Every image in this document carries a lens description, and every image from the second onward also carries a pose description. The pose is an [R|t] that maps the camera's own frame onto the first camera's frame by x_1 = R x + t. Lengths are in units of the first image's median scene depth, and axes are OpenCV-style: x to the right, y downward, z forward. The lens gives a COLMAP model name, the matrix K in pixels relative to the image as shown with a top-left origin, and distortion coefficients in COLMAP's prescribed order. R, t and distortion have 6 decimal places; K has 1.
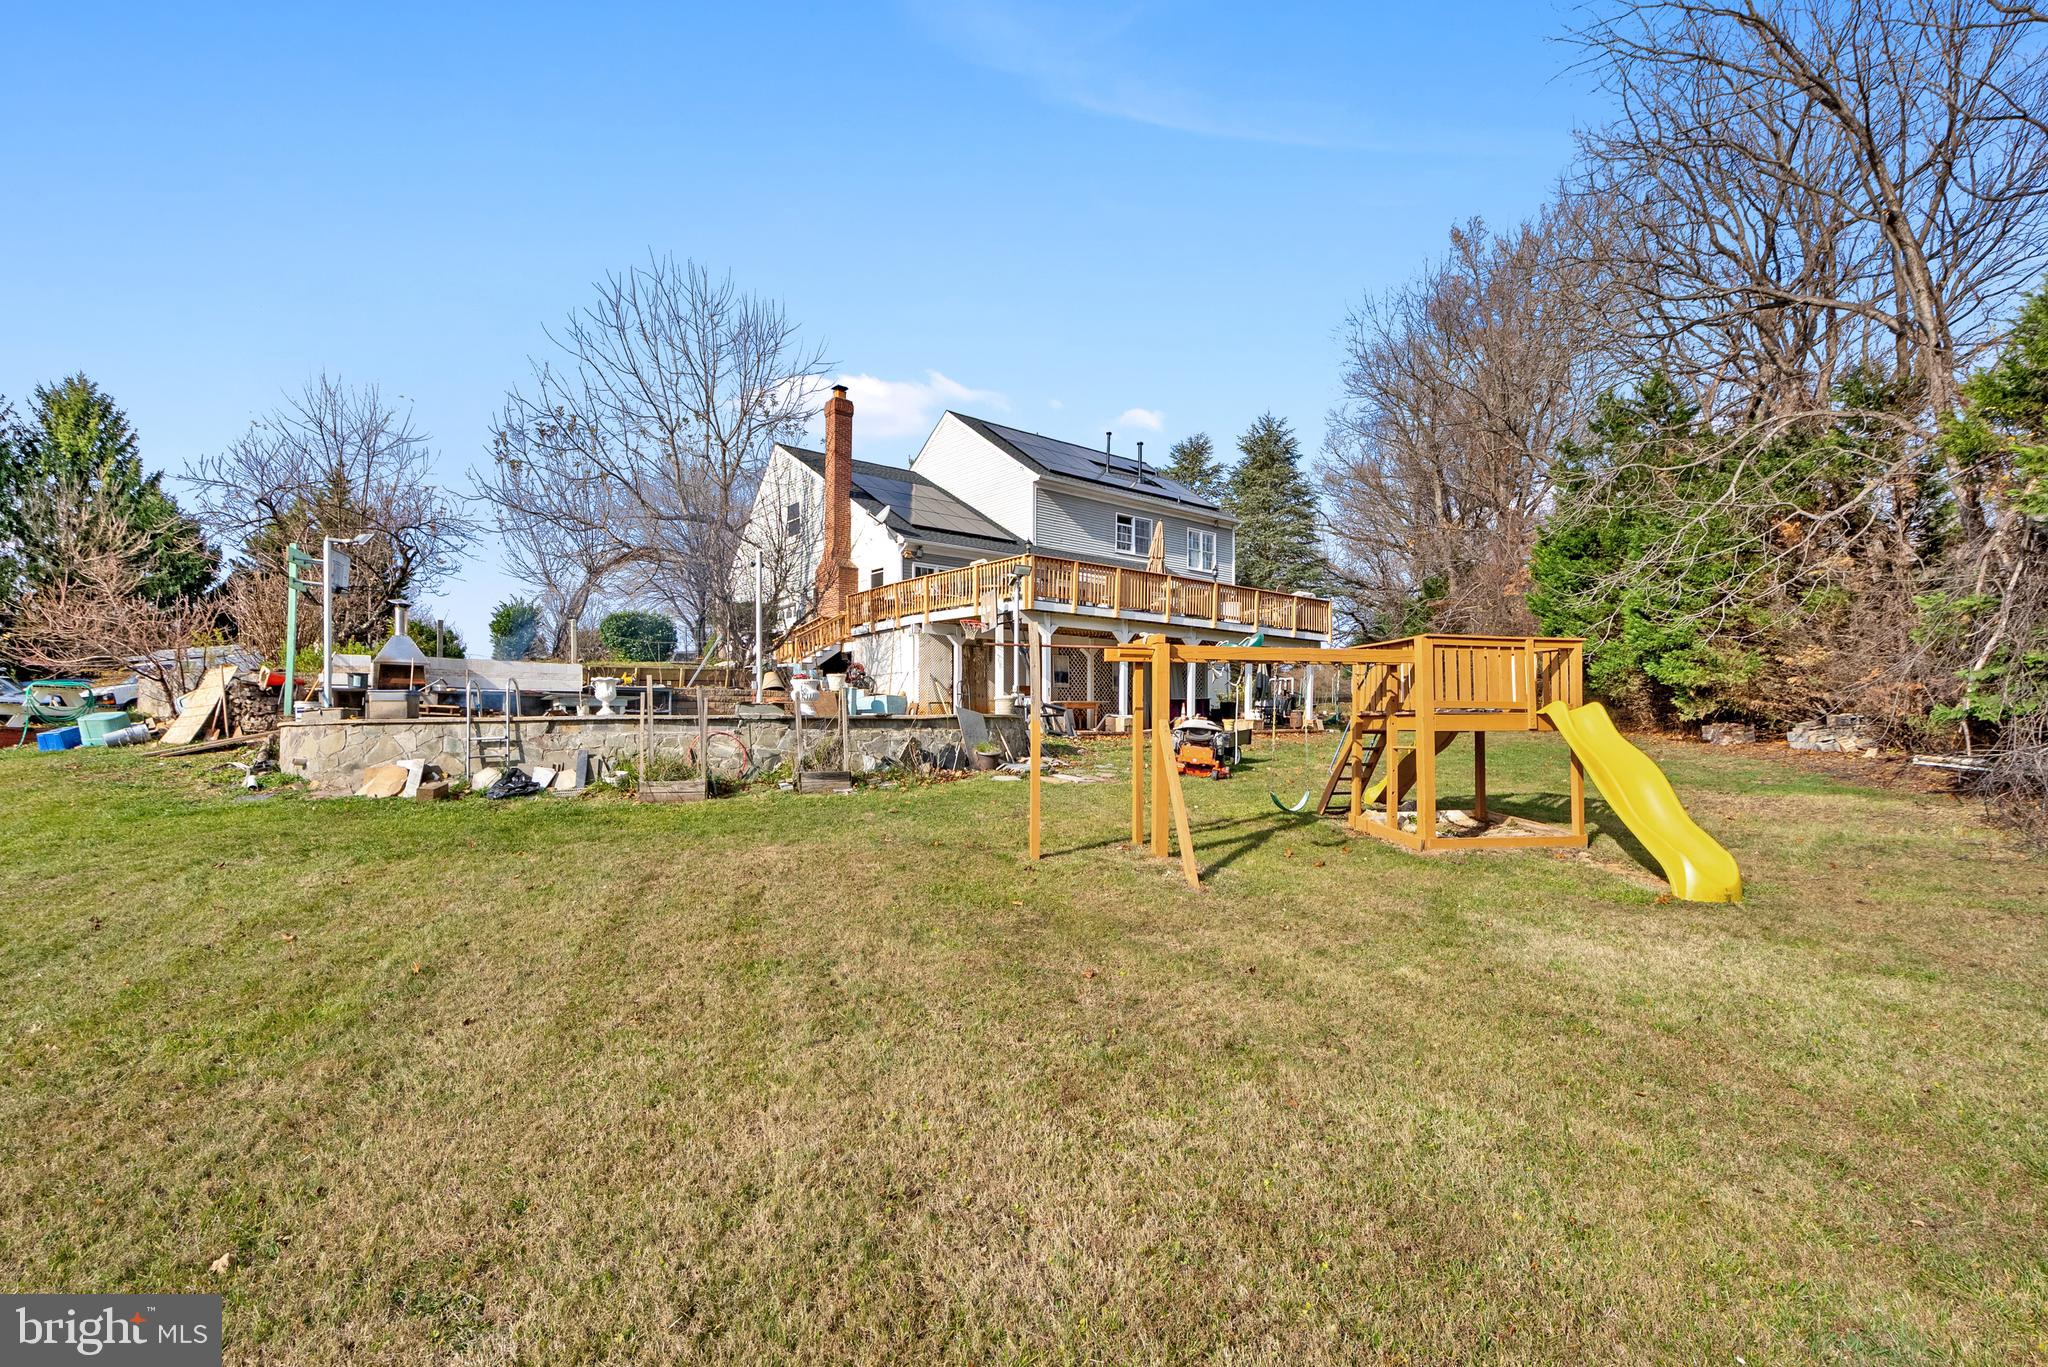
lens RADIAL K [[958.1, 0, 1026.0], [0, 958.1, 724.1], [0, 0, 1]] dist [-0.006096, -0.000330]
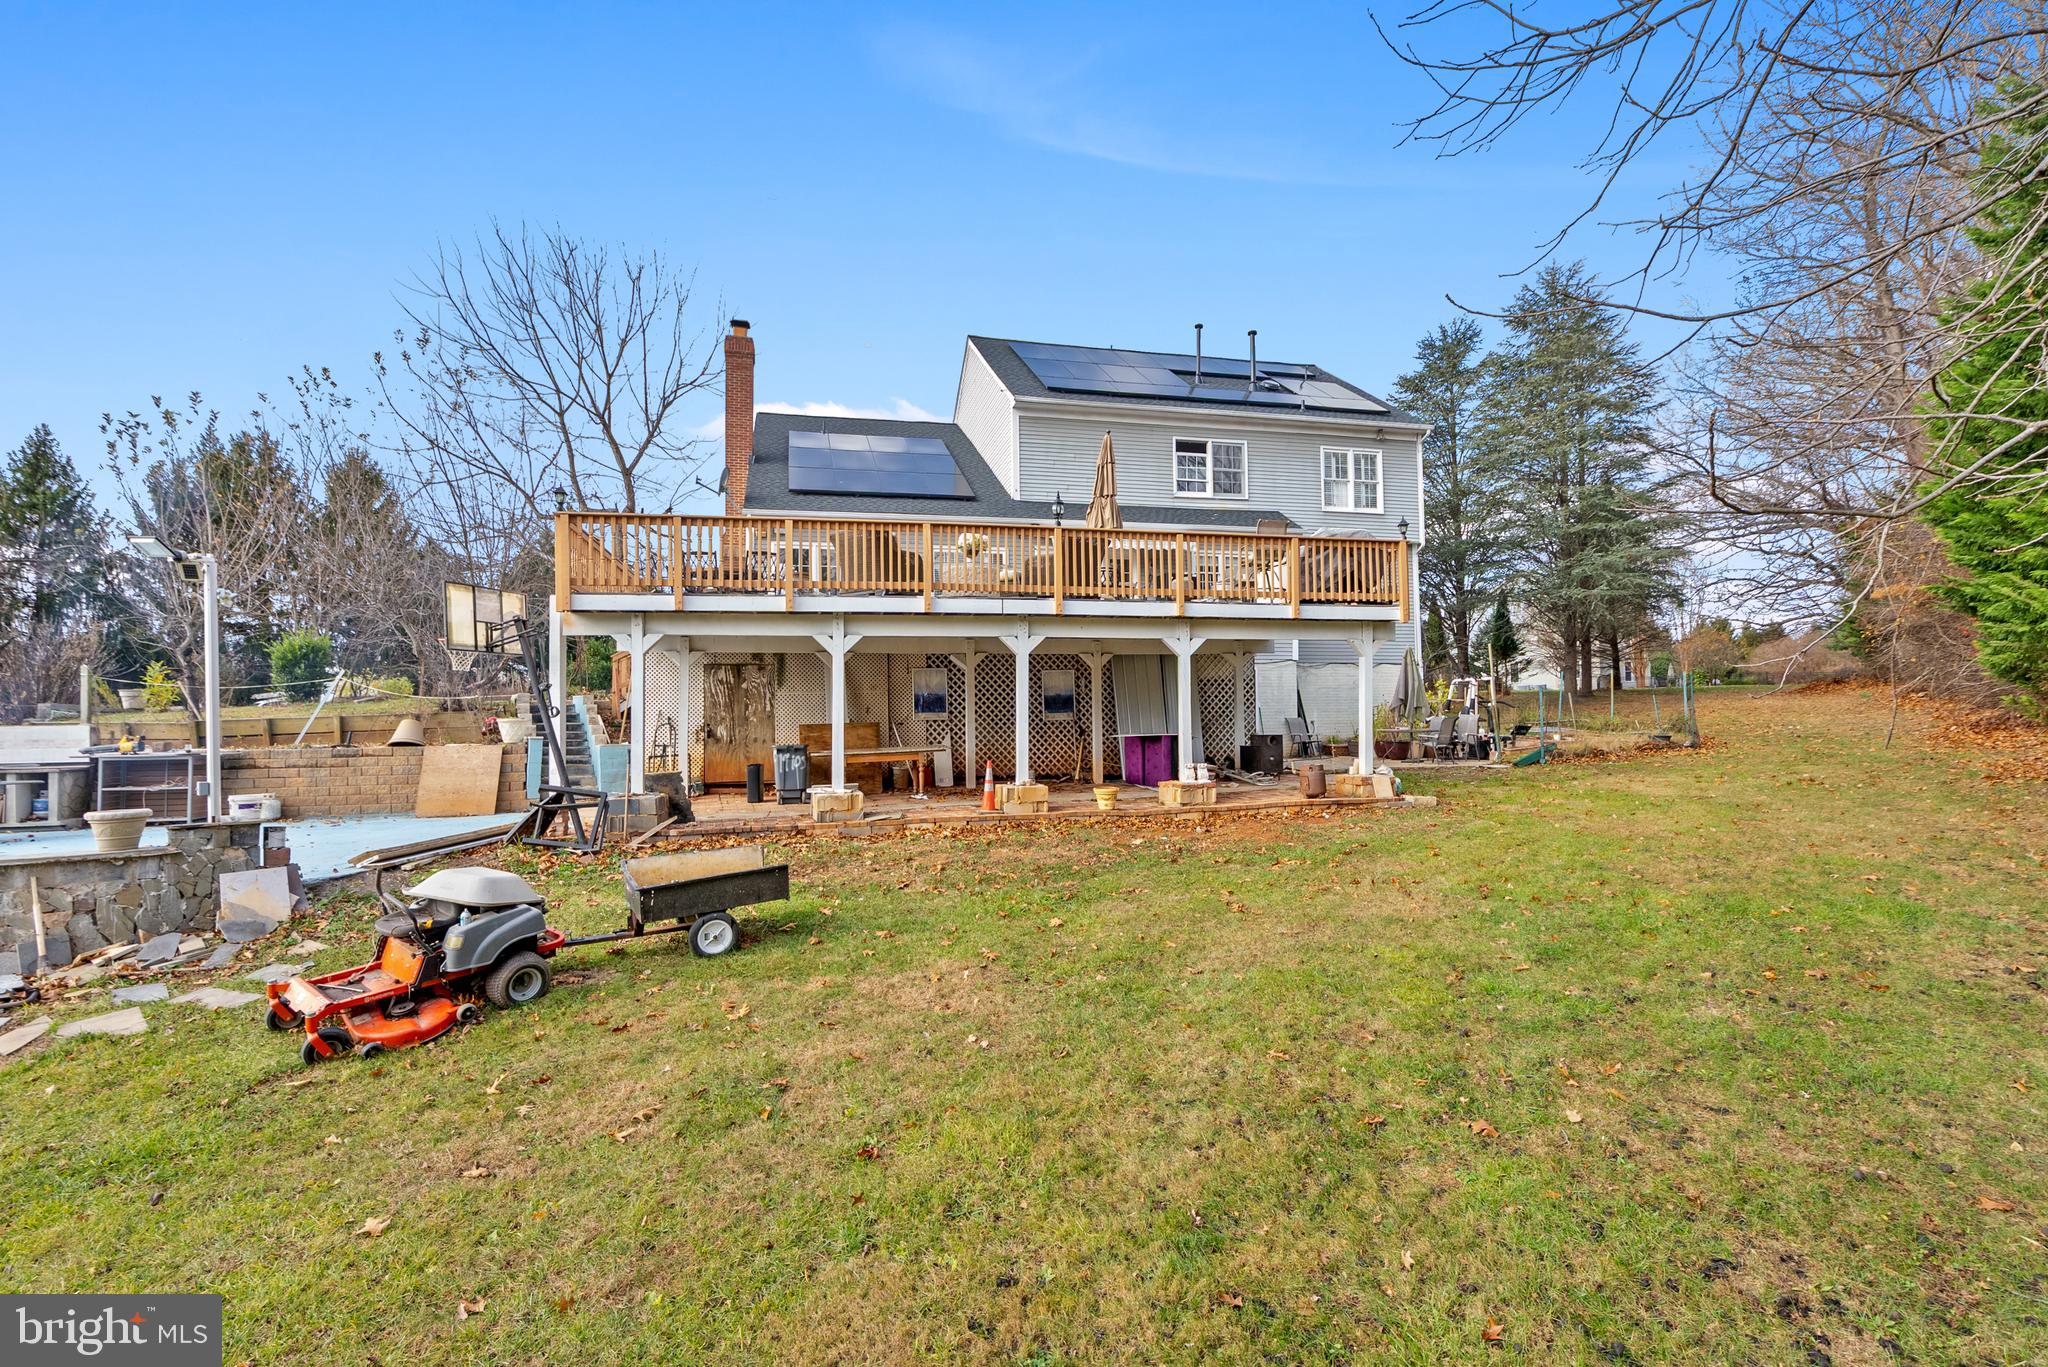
lens RADIAL K [[937.1, 0, 1024.0], [0, 937.1, 683.5], [0, 0, 1]] dist [-0.000702, 0.000065]
pose [[0.897220, -0.029600, -0.440591, 0.329082], [0.018254, 0.999384, -0.029969, -0.039061], [0.441207, 0.018846, 0.897208, 0.439612]]
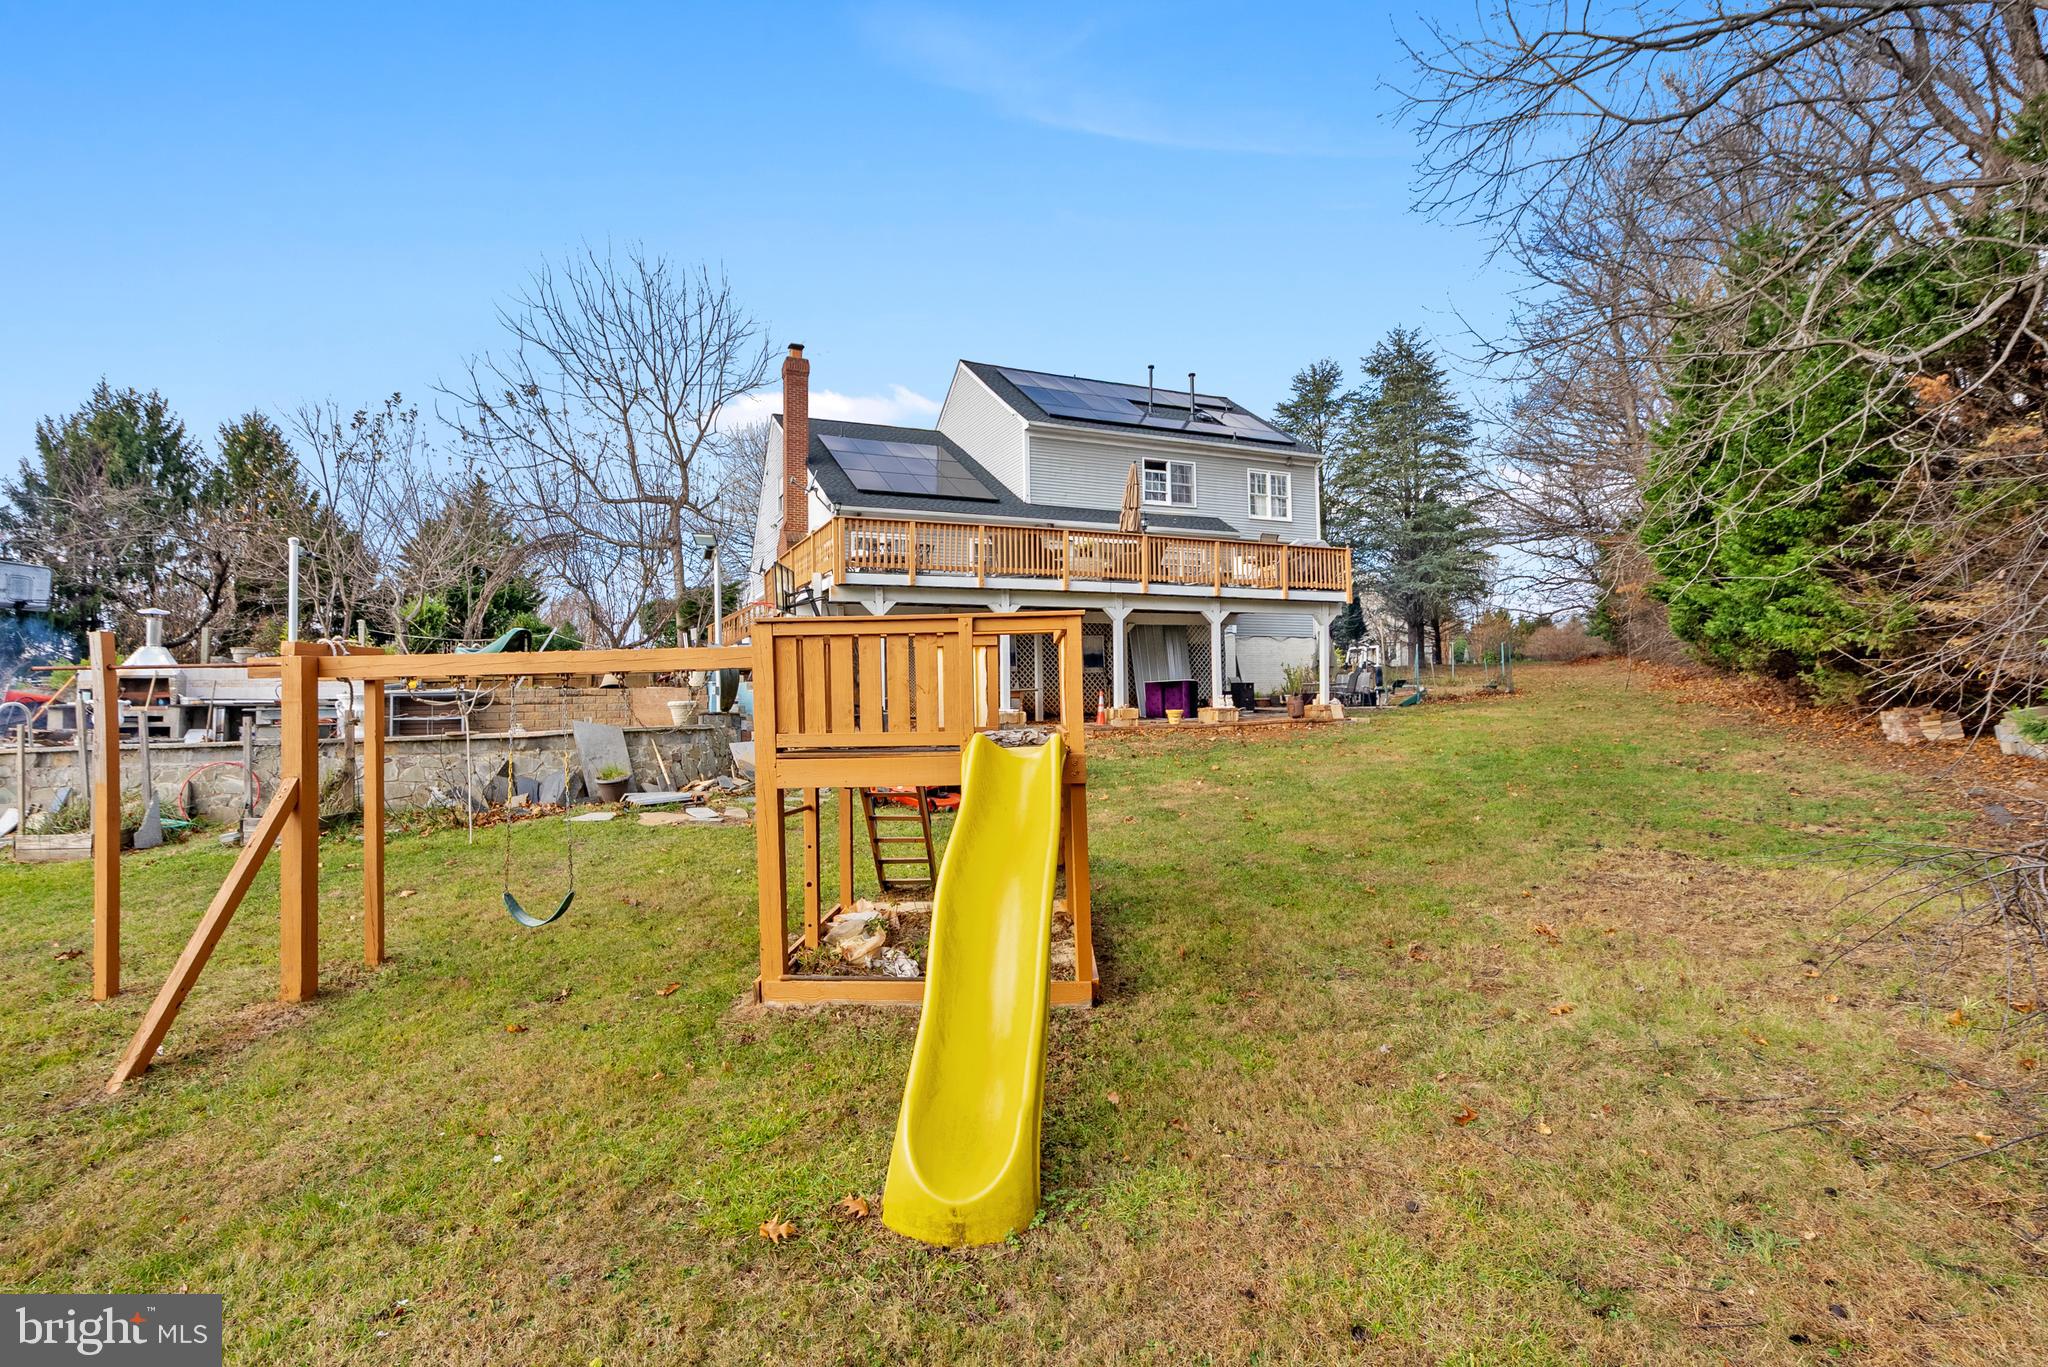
lens RADIAL K [[967.9, 0, 1031.5], [0, 967.9, 662.1], [0, 0, 1]] dist [-0.003290, -0.000467]
pose [[0.964750, -0.028617, -0.261606, 0.254176], [0.020476, 0.999219, -0.033793, -0.016193], [0.262369, 0.027245, 0.964583, 0.181949]]
